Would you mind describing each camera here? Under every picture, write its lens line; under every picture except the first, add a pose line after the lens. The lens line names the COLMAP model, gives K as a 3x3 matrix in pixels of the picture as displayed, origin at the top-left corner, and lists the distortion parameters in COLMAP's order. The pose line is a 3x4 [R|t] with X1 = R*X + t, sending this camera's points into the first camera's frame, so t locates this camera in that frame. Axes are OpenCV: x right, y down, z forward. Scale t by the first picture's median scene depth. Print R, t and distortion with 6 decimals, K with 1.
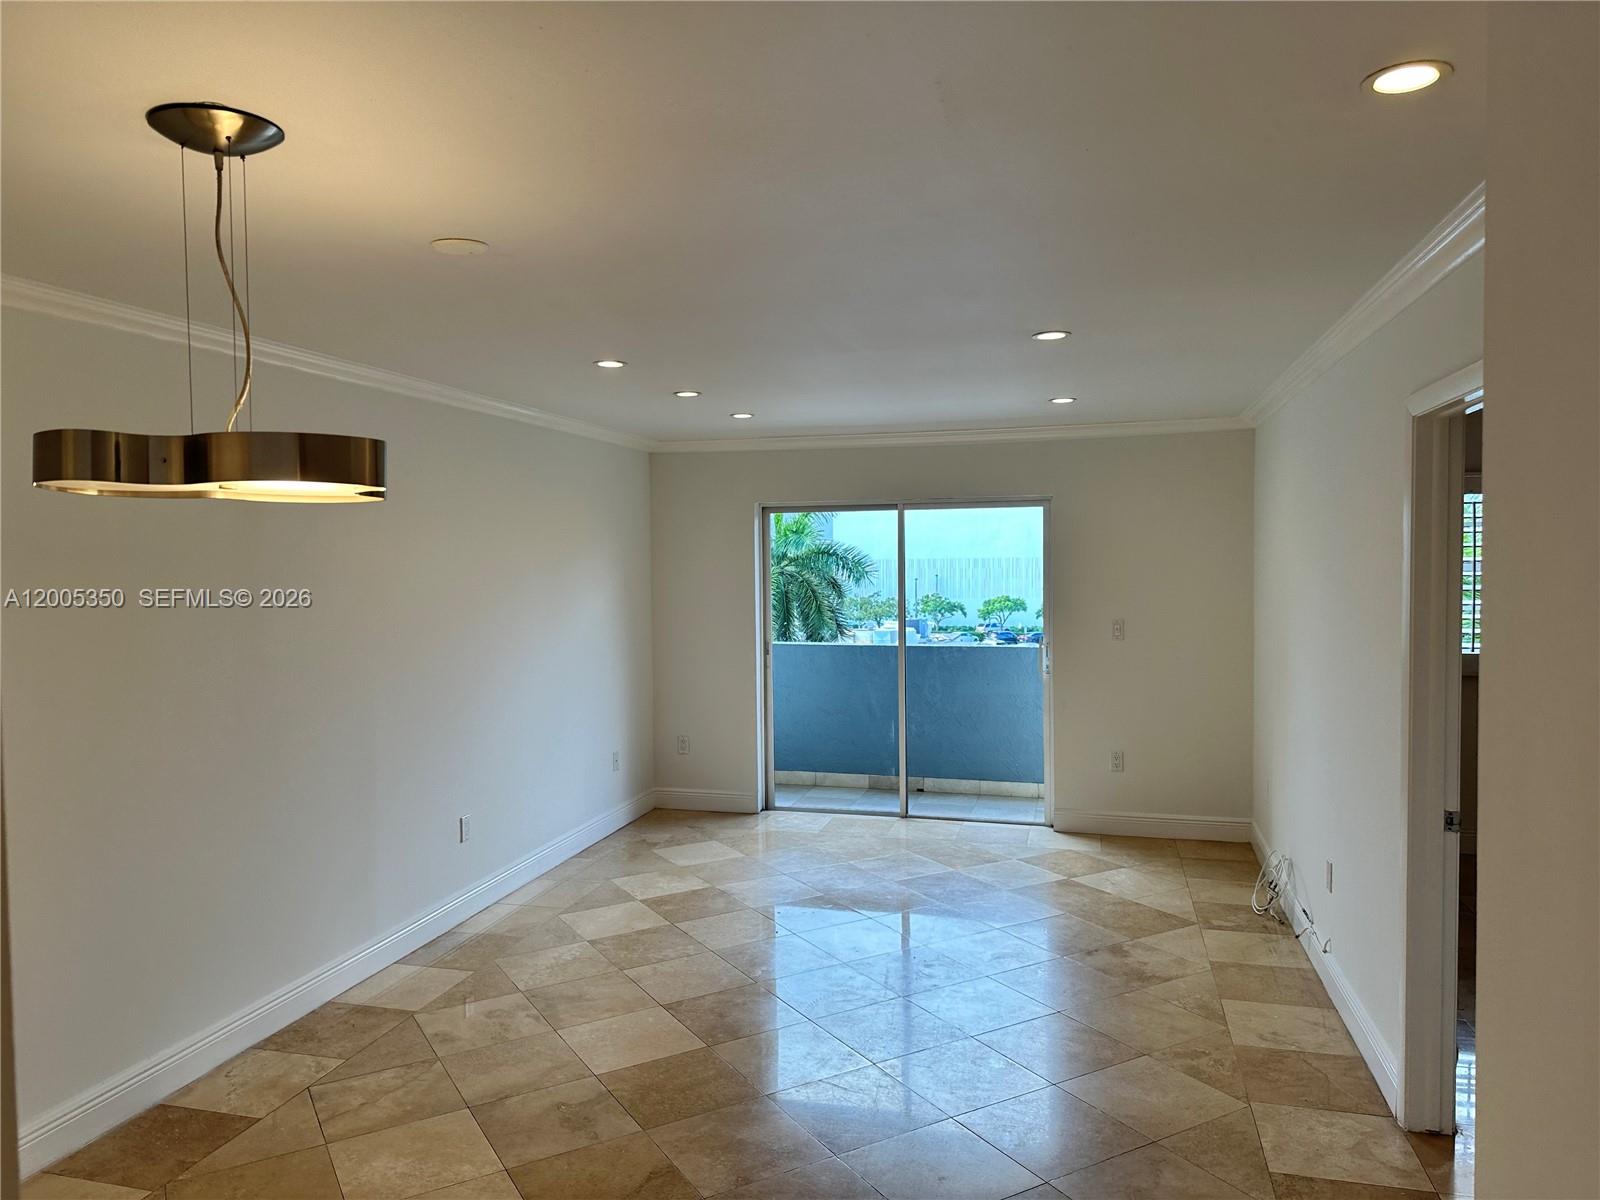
lens RADIAL K [[1118.1, 0, 785.3], [0, 1118.1, 596.4], [0, 0, 1]] dist [0.091395, -0.133881]
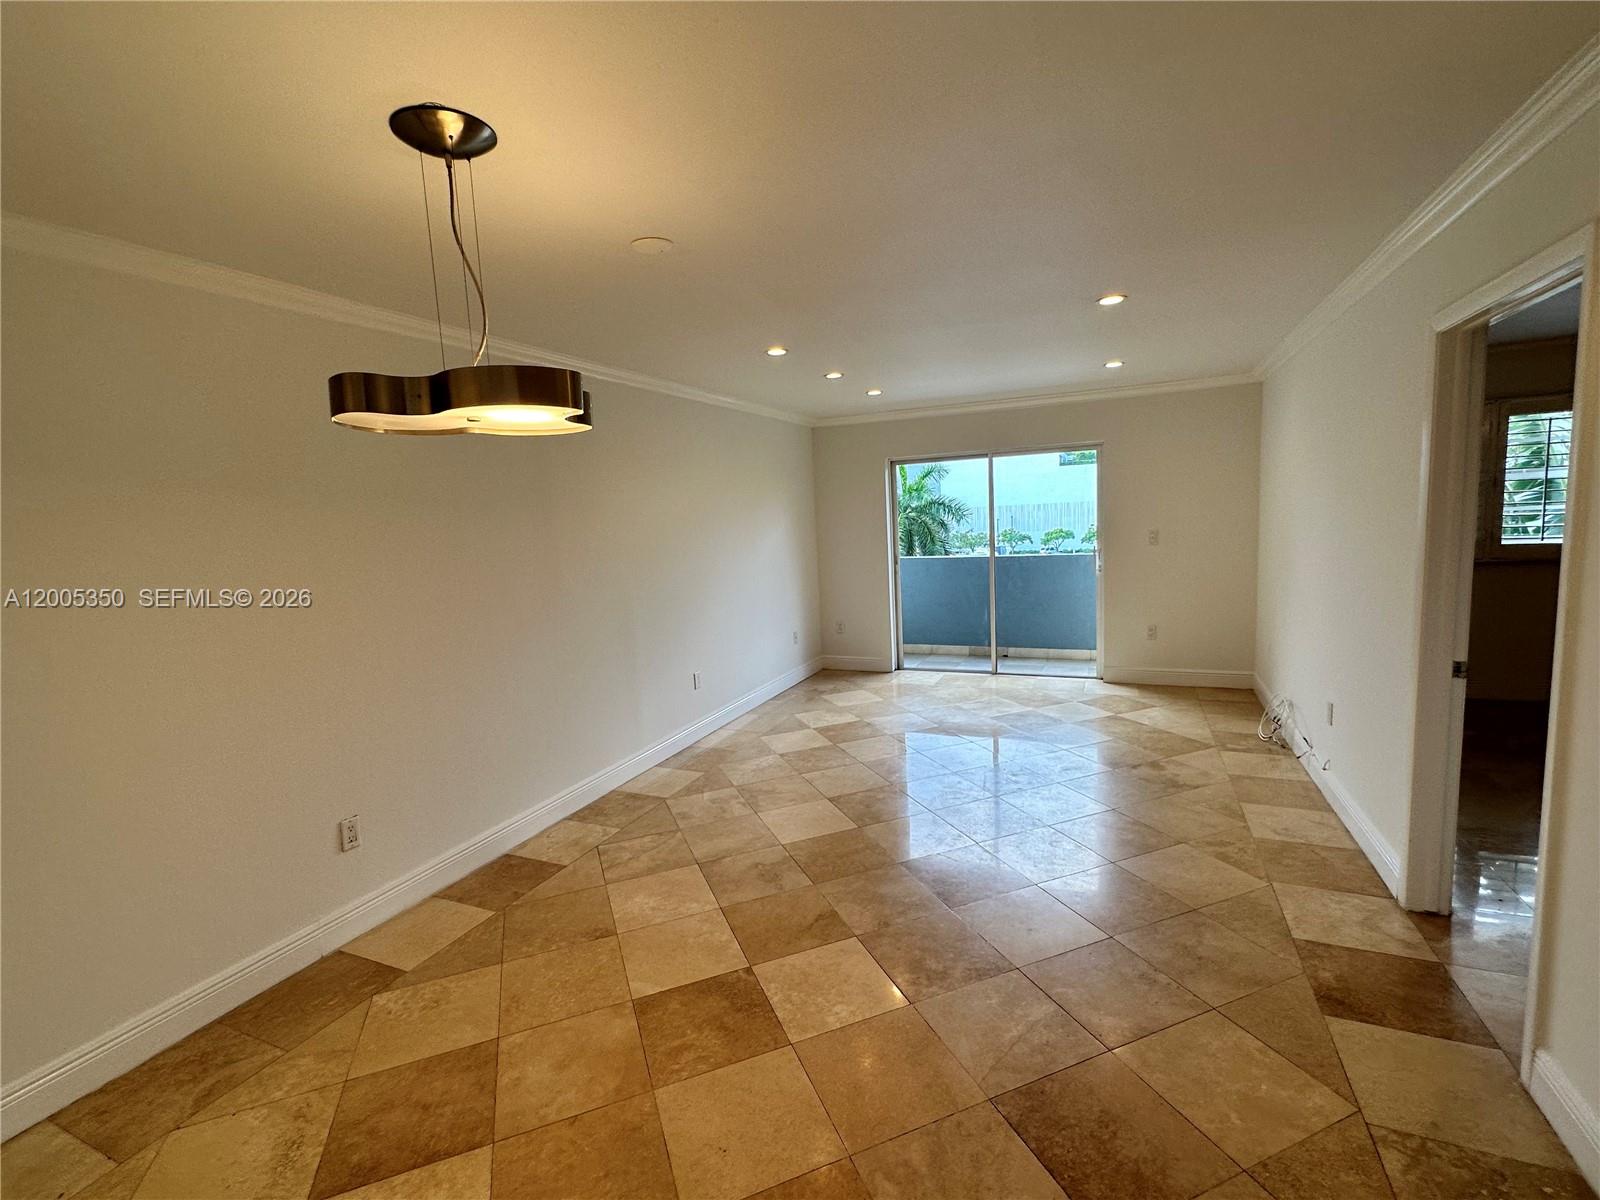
lens RADIAL K [[715.1, 0, 800.0], [0, 715.1, 600.0], [0, 0, 1]] dist [-0.000660, -0.000691]
pose [[0.987879, -0.019540, -0.153988, 0.003421], [0.032943, 0.995839, 0.084971, 0.026026], [0.151687, -0.089014, 0.984412, 0.106221]]
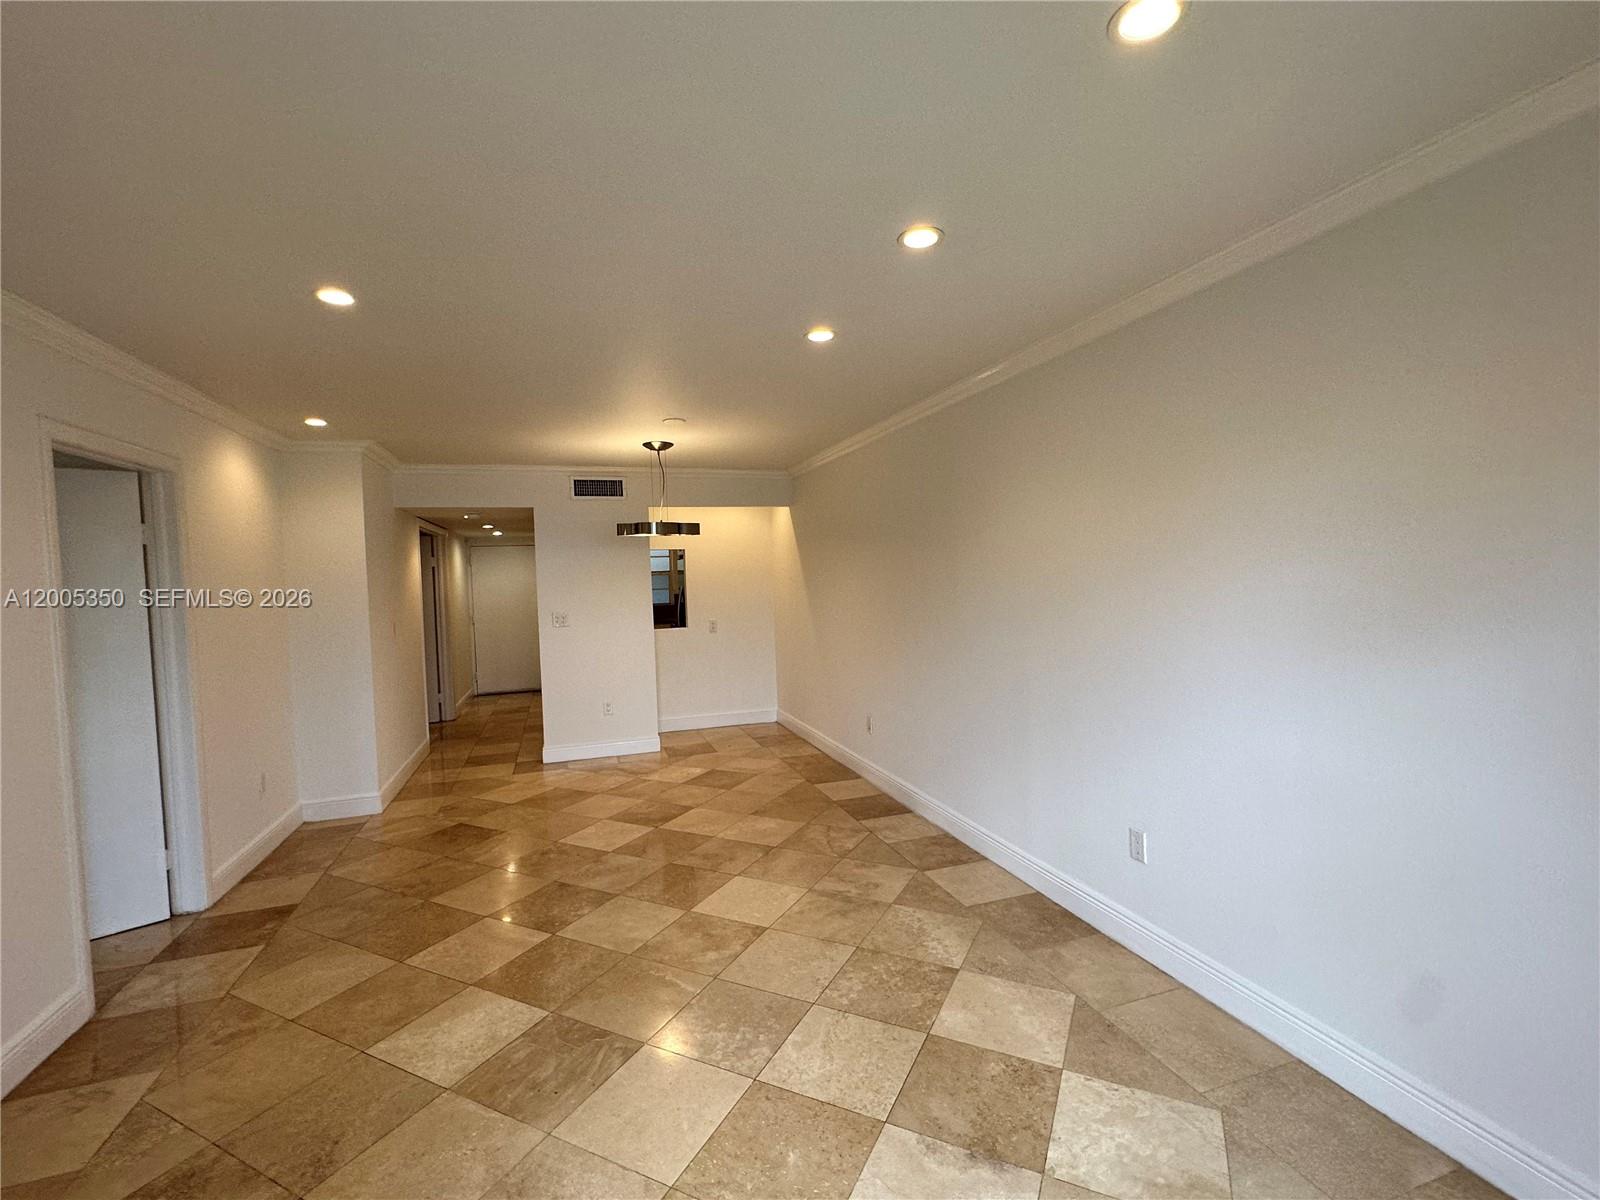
lens RADIAL K [[715.1, 0, 800.0], [0, 715.1, 600.0], [0, 0, 1]] dist [-0.000660, -0.000691]
pose [[-0.831510, 0.058098, -0.552463, 0.238053], [0.021310, 0.997120, 0.072785, -0.016510], [0.555101, 0.048749, -0.830353, 1.584084]]
